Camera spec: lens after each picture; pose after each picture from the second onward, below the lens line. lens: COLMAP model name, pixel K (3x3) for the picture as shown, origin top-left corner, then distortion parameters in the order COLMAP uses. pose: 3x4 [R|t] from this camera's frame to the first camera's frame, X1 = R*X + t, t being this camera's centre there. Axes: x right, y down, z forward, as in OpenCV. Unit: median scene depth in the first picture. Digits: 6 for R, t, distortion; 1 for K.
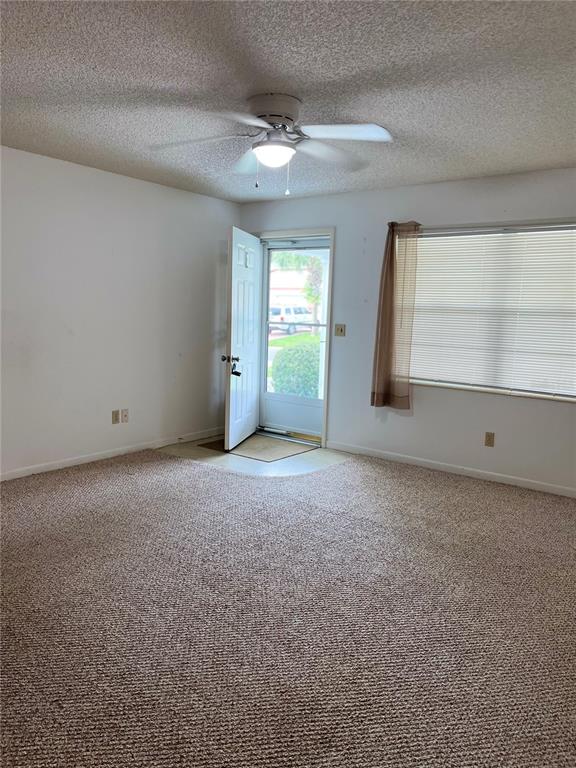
lens RADIAL K [[582.8, 0, 288.8], [0, 582.8, 384.4], [0, 0, 1]] dist [0.065845, -0.068915]
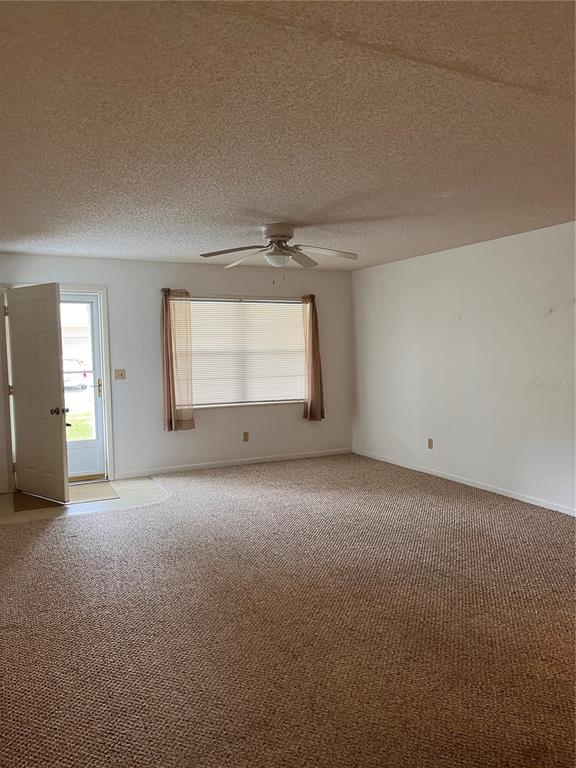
lens RADIAL K [[582.8, 0, 290.3], [0, 582.8, 383.5], [0, 0, 1]] dist [0.065845, -0.068915]
pose [[0.437899, -0.093525, 0.894146, -0.893691], [0.148683, 0.988412, 0.030570, -0.067808], [-0.886644, 0.119558, 0.446731, 0.207695]]
